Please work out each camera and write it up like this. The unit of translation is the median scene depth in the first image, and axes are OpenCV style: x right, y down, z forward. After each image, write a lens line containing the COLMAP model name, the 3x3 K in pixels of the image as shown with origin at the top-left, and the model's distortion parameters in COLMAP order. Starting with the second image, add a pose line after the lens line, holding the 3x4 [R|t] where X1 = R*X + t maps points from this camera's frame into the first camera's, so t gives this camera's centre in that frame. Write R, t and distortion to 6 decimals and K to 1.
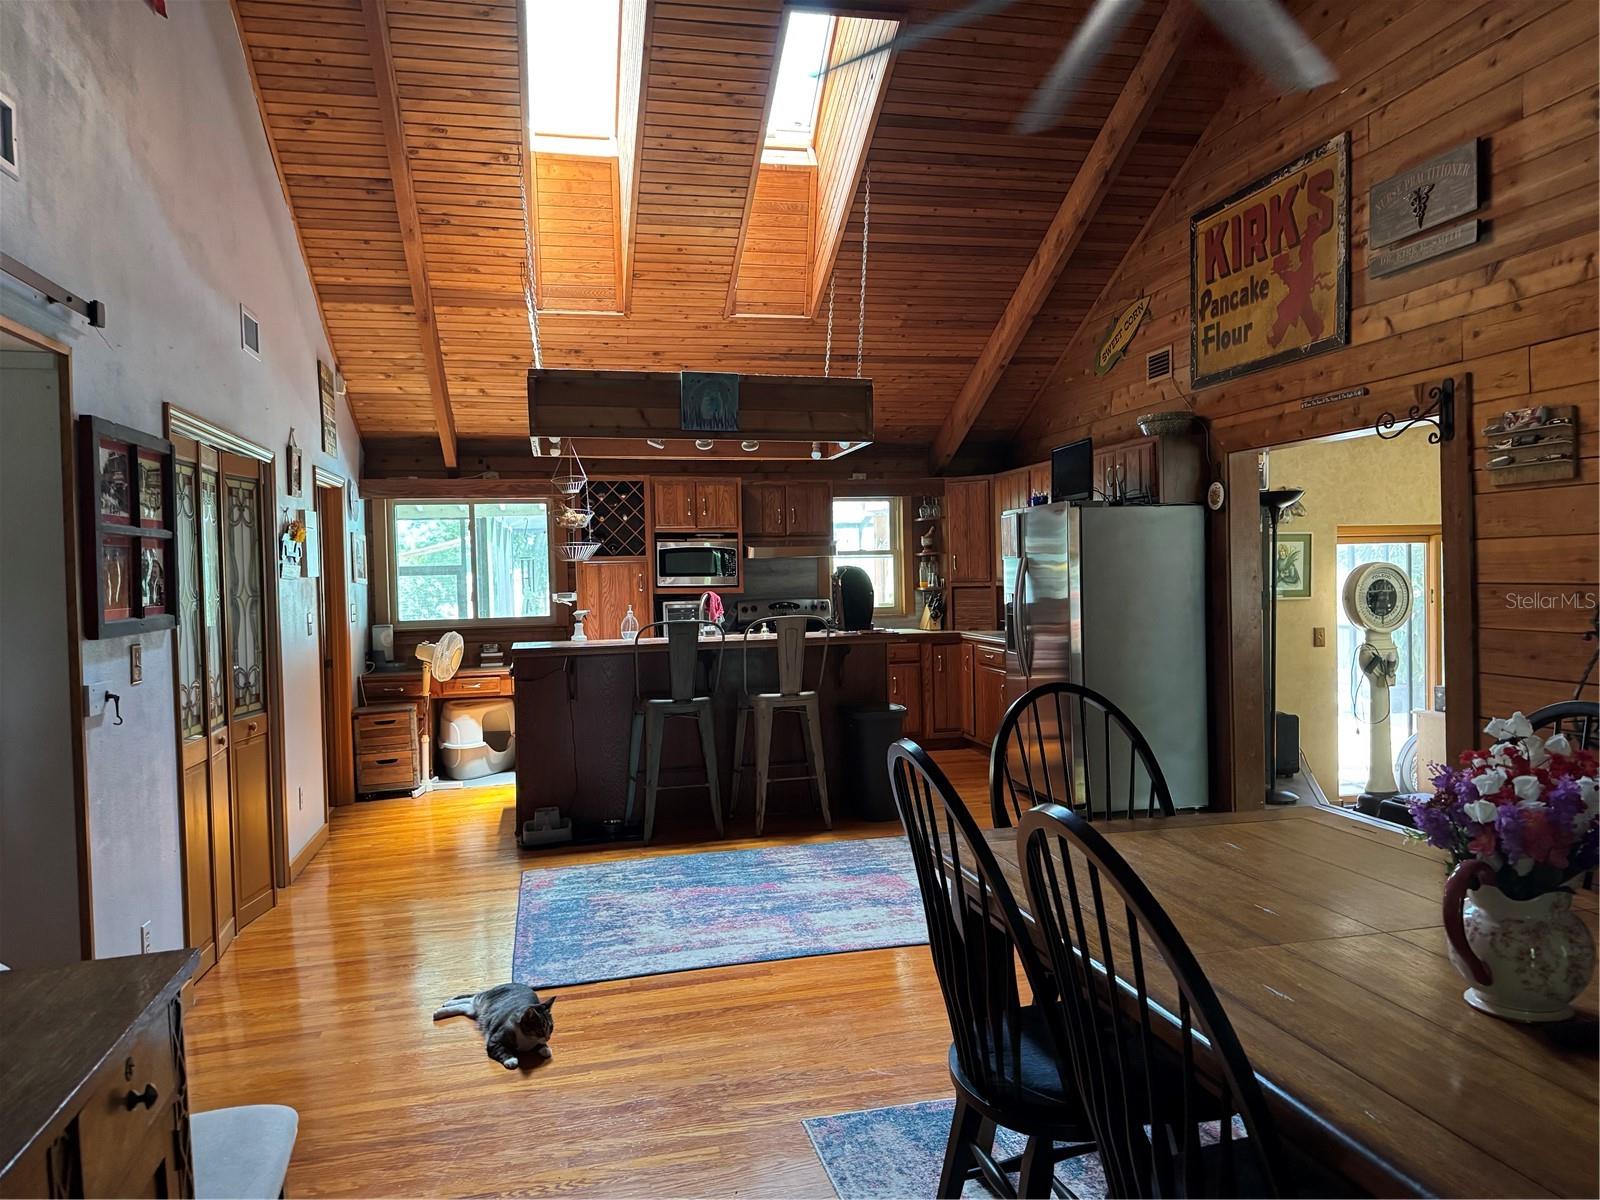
lens RADIAL K [[1121.4, 0, 803.6], [0, 1121.4, 602.2], [0, 0, 1]] dist [0.050187, -0.063656]
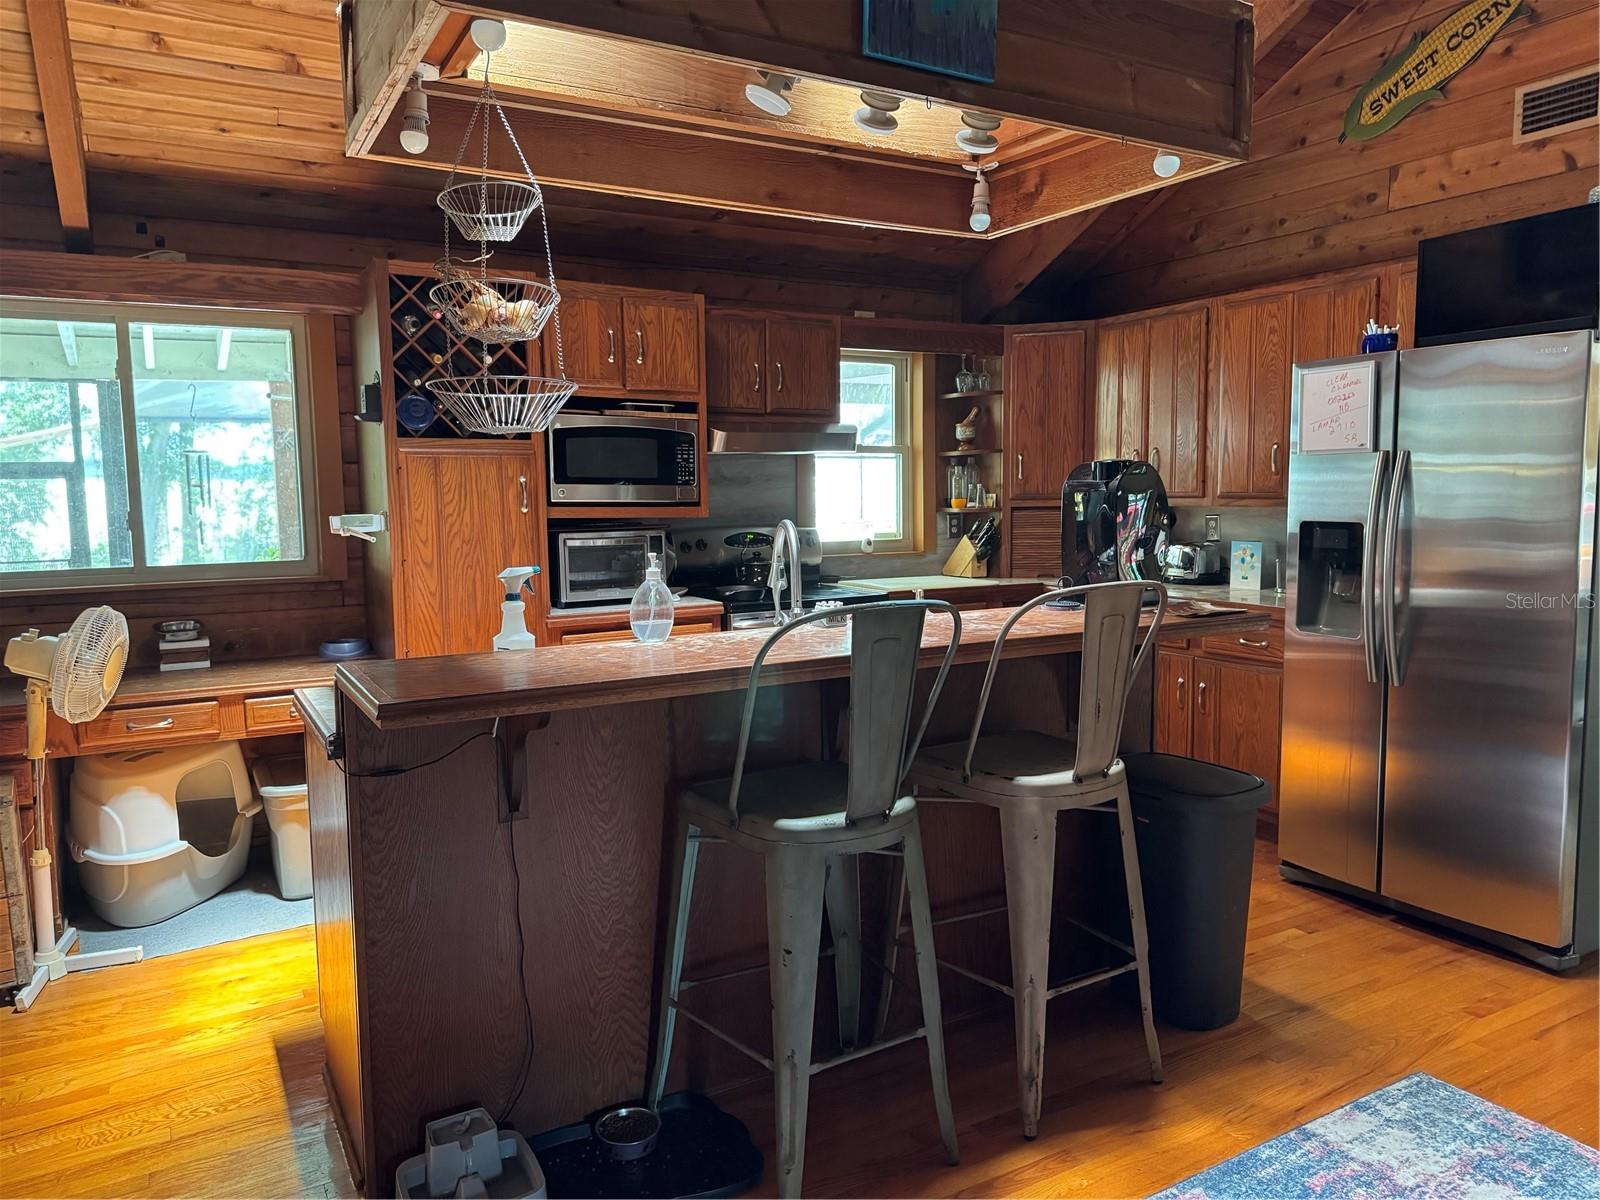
lens RADIAL K [[1121.4, 0, 790.4], [0, 1121.4, 603.9], [0, 0, 1]] dist [0.050187, -0.063656]
pose [[0.957855, -0.016692, 0.286767, -0.175987], [-0.004910, 0.997213, 0.074443, -0.007049], [-0.287210, -0.072713, 0.955104, 0.491942]]
